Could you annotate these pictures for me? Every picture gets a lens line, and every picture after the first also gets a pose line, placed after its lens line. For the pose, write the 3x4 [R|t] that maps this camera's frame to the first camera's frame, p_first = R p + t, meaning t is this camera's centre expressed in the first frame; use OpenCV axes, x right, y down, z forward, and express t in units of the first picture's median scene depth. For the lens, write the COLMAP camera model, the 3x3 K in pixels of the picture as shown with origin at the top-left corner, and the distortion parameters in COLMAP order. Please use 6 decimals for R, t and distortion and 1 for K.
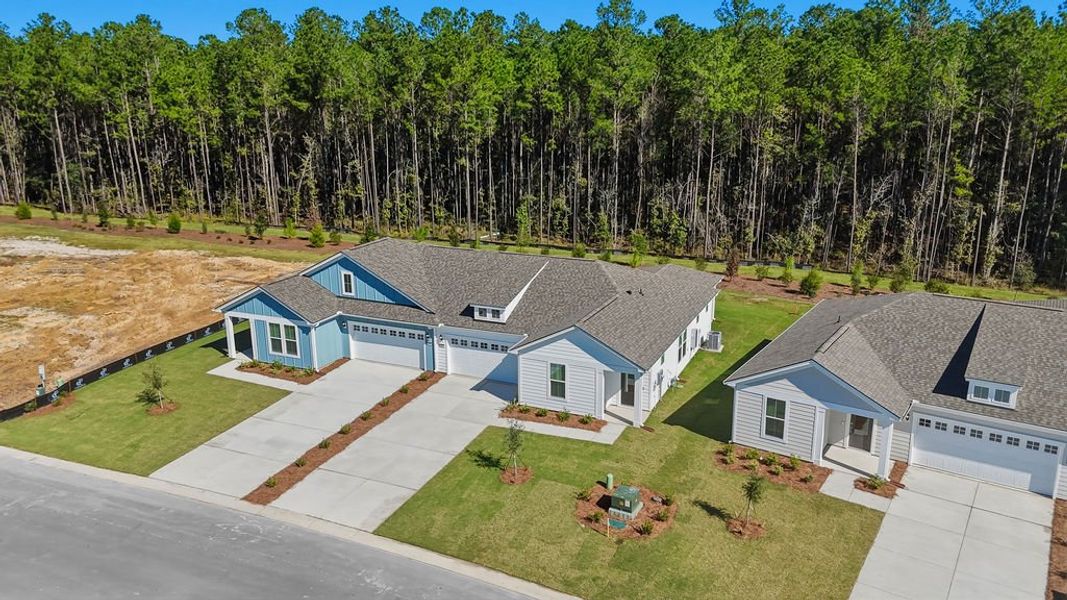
lens RADIAL K [[801.8, 0, 532.4], [0, 801.8, 300.4], [0, 0, 1]] dist [0.071429, -0.069264]
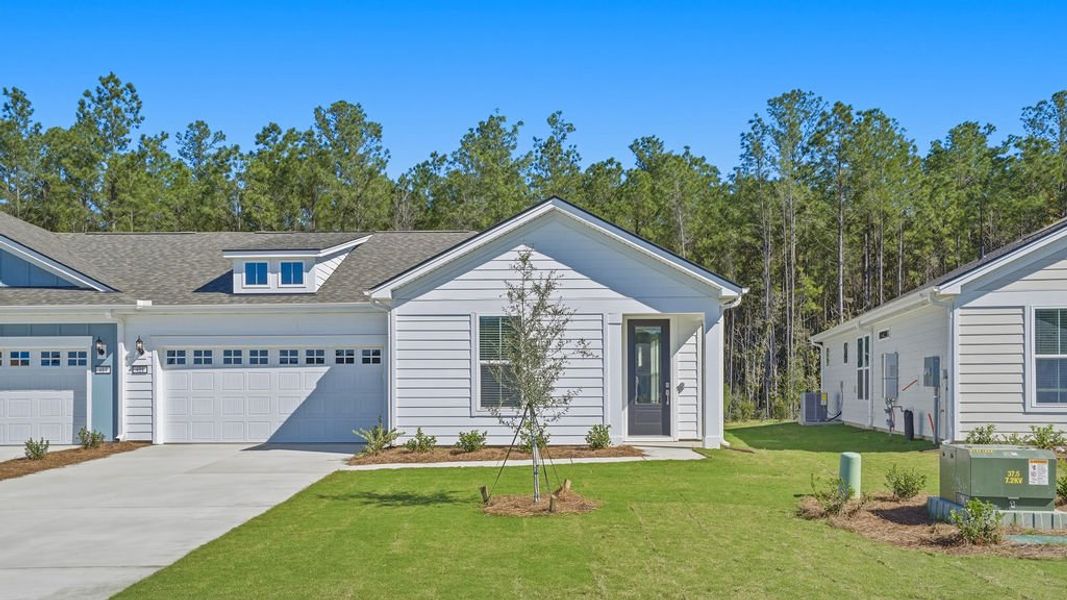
lens RADIAL K [[873.5, 0, 534.8], [0, 873.5, 386.7], [0, 0, 1]] dist [0.013453, 0.021562]
pose [[0.915025, 0.002247, 0.403391, -0.109446], [0.106627, 0.963072, -0.247231, 0.192357], [-0.389050, 0.269235, 0.880995, 0.547287]]
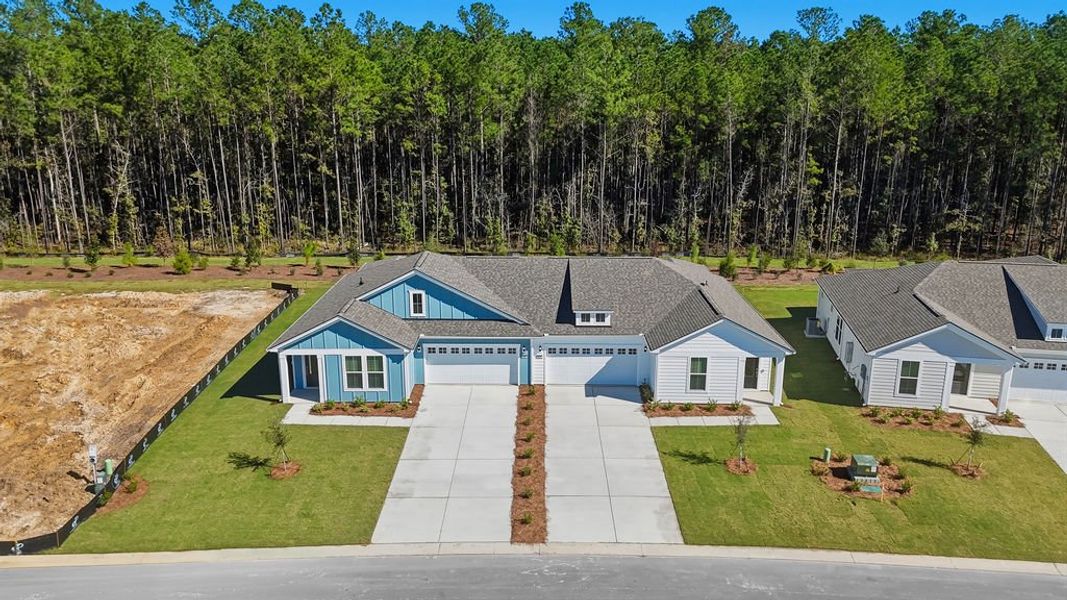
lens RADIAL K [[801.8, 0, 541.4], [0, 801.8, 303.8], [0, 0, 1]] dist [0.071429, -0.069264]
pose [[0.913064, -0.098363, 0.395775, -0.487656], [0.098544, 0.994933, 0.019931, -0.026440], [-0.395730, 0.020803, 0.918131, 0.111112]]
